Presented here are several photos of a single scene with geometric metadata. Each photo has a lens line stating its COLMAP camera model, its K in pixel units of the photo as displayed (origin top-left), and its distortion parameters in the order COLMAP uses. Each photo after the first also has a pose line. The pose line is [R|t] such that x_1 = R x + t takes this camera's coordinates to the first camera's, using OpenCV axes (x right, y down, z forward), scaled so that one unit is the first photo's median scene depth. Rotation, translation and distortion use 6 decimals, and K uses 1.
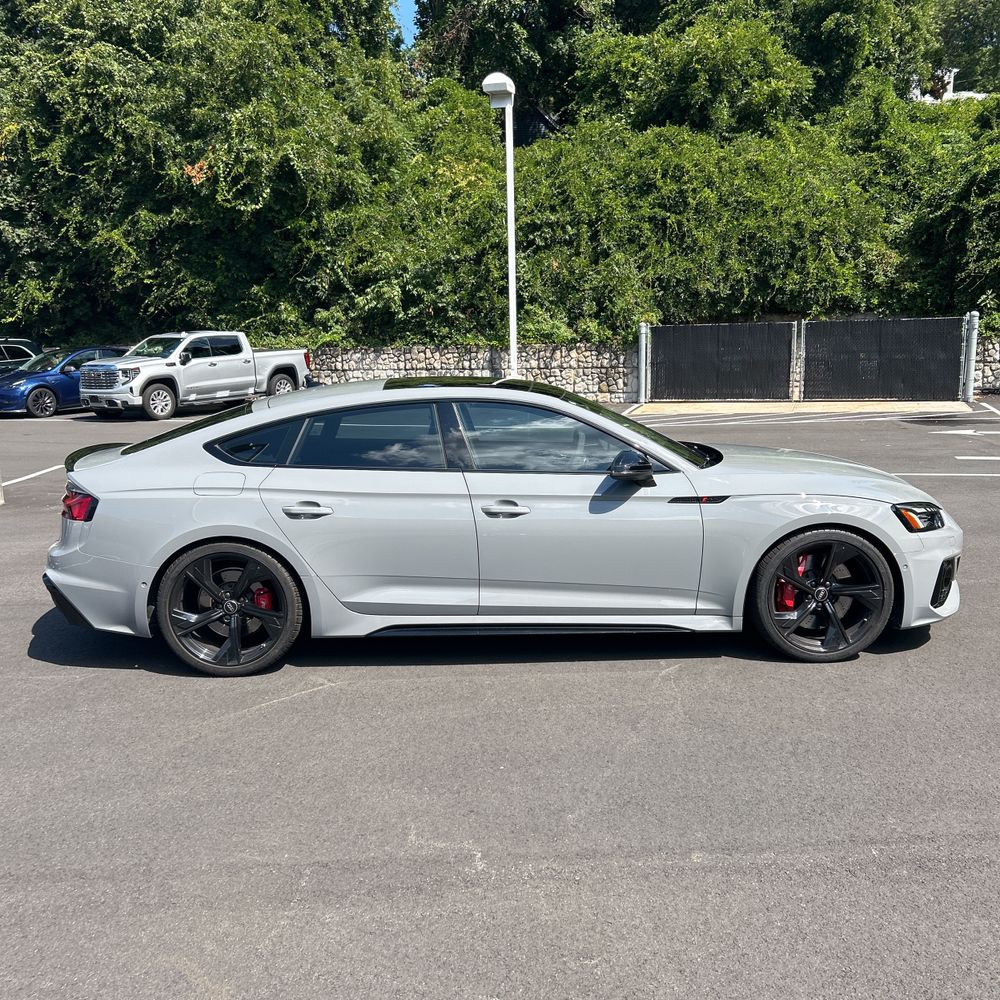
lens RADIAL K [[1036.0, 0, 488.3], [0, 1036.0, 485.7], [0, 0, 1]] dist [0.028411, -0.011858]
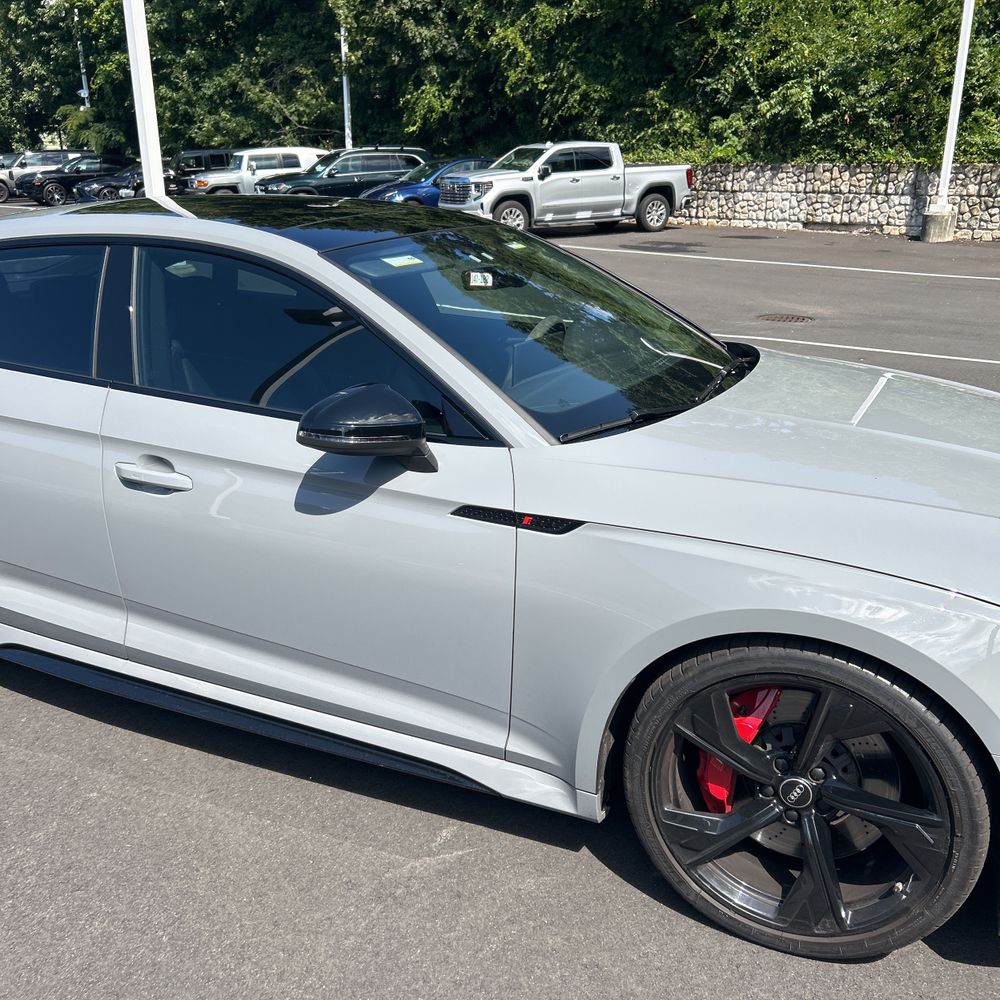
lens RADIAL K [[1036.0, 0, 488.3], [0, 1036.0, 485.7], [0, 0, 1]] dist [0.028411, -0.011858]
pose [[0.898767, 0.149127, -0.412284, 0.073184], [-0.078641, 0.979958, 0.183025, -0.015390], [0.431315, -0.132075, 0.892482, 0.122488]]
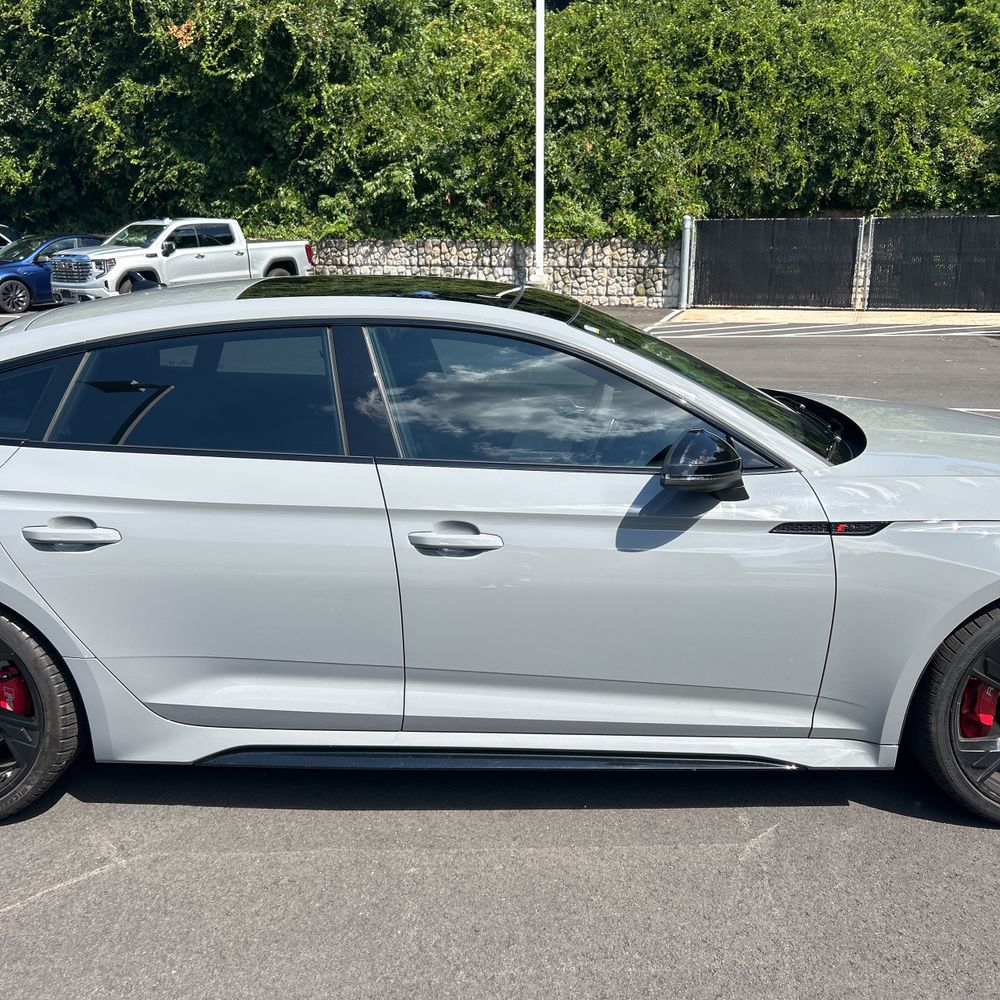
lens RADIAL K [[1036.0, 0, 498.1], [0, 1036.0, 496.9], [0, 0, 1]] dist [-0.010757, 0.037410]
pose [[0.999624, 0.020781, -0.017885, 0.009303], [-0.018759, 0.994122, 0.106626, -0.010675], [0.019996, -0.106251, 0.994138, 0.096784]]
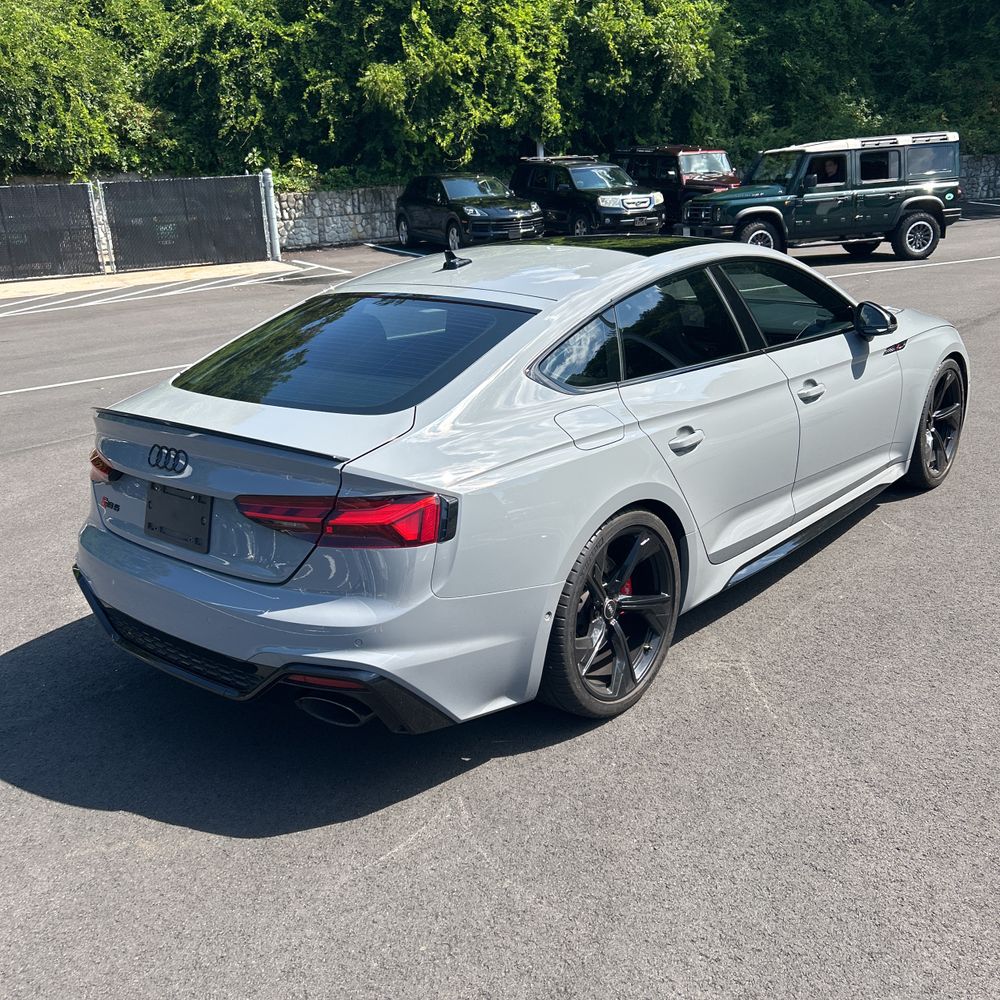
lens RADIAL K [[1027.1, 0, 490.0], [0, 1027.1, 500.4], [0, 0, 1]] dist [0.027256, -0.012666]
pose [[0.665755, -0.236369, 0.707742, -0.148739], [0.136903, 0.971093, 0.195541, -0.017337], [-0.733503, -0.033290, 0.678870, 0.124663]]
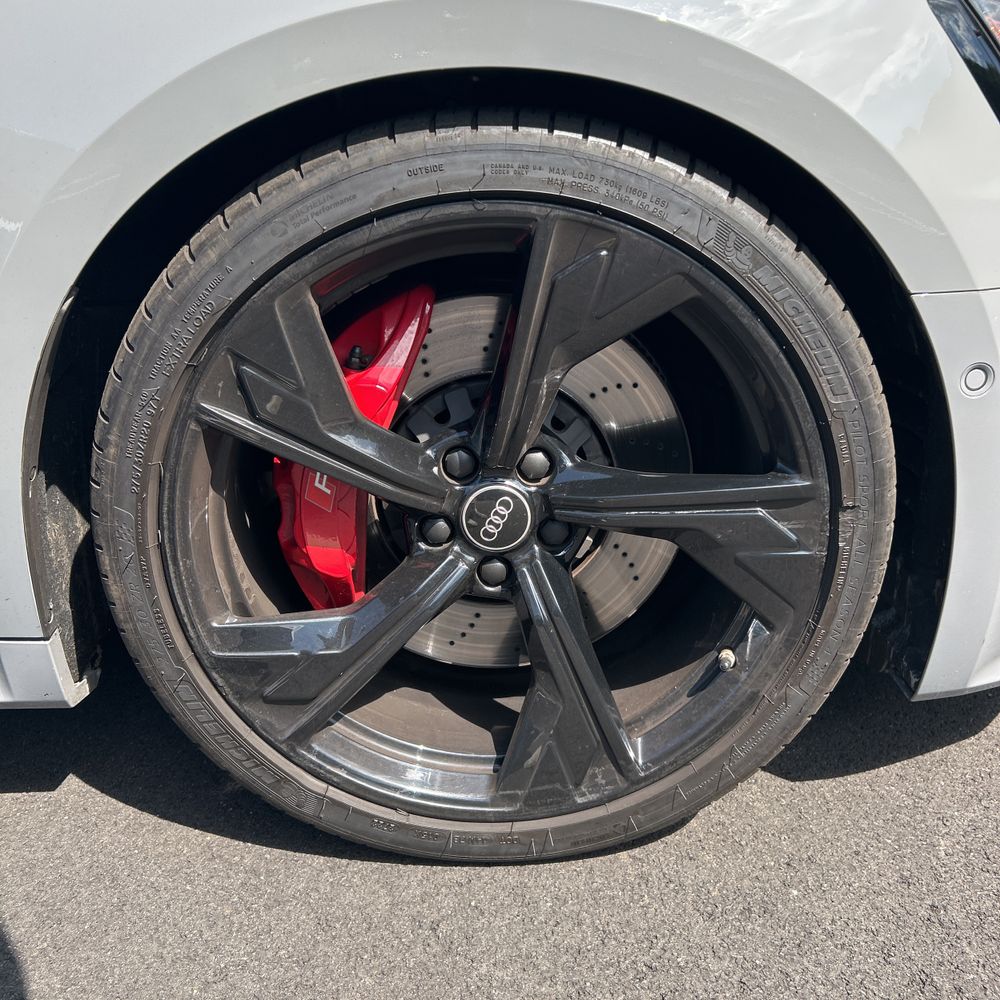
lens RADIAL K [[1036.0, 0, 488.3], [0, 1036.0, 485.7], [0, 0, 1]] dist [0.028411, -0.011858]
pose [[0.999635, 0.005245, -0.026514, 0.065522], [0.000737, 0.975340, 0.220708, 0.011853], [0.027017, -0.220647, 0.974979, 0.166787]]
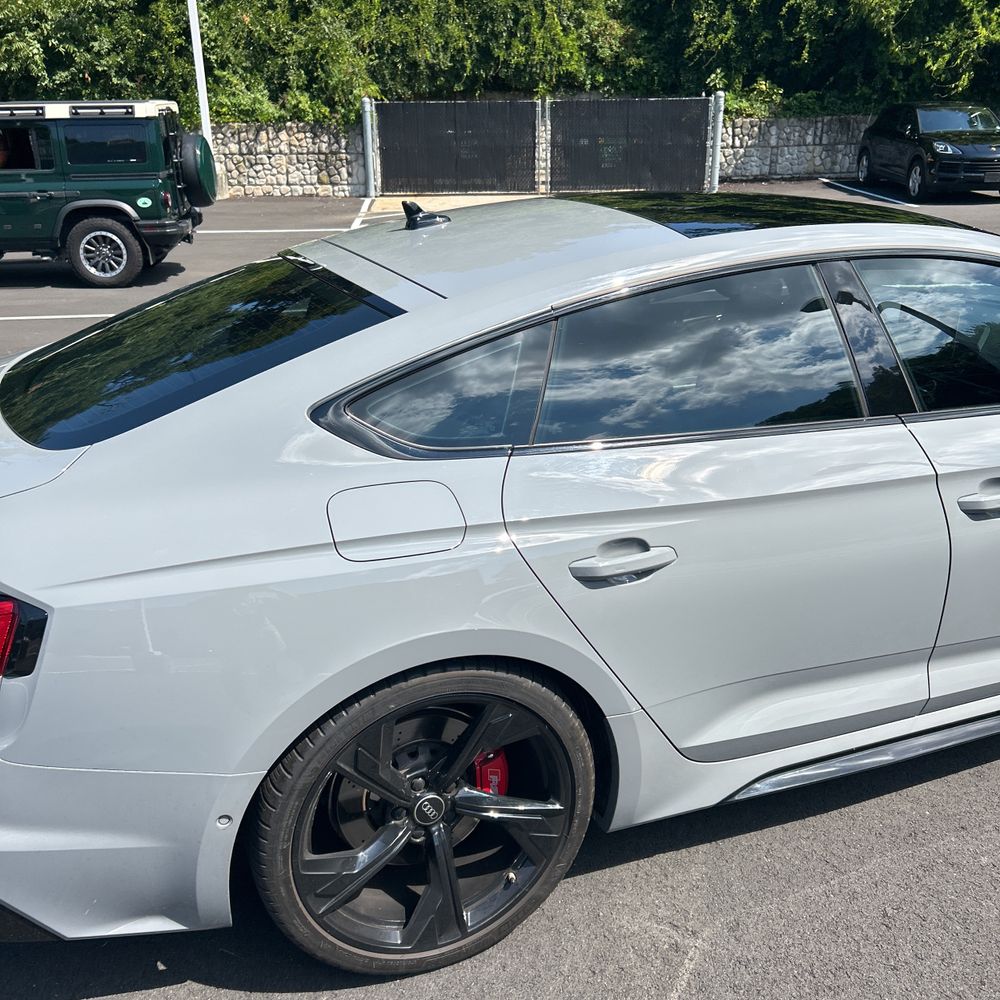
lens RADIAL K [[1011.5, 0, 501.4], [0, 1011.5, 493.8], [0, 0, 1]] dist [0.027128, -0.019334]
pose [[0.931306, -0.117225, 0.344859, -0.068768], [0.041698, 0.974884, 0.218775, -0.017413], [-0.361843, -0.189367, 0.912803, 0.131828]]
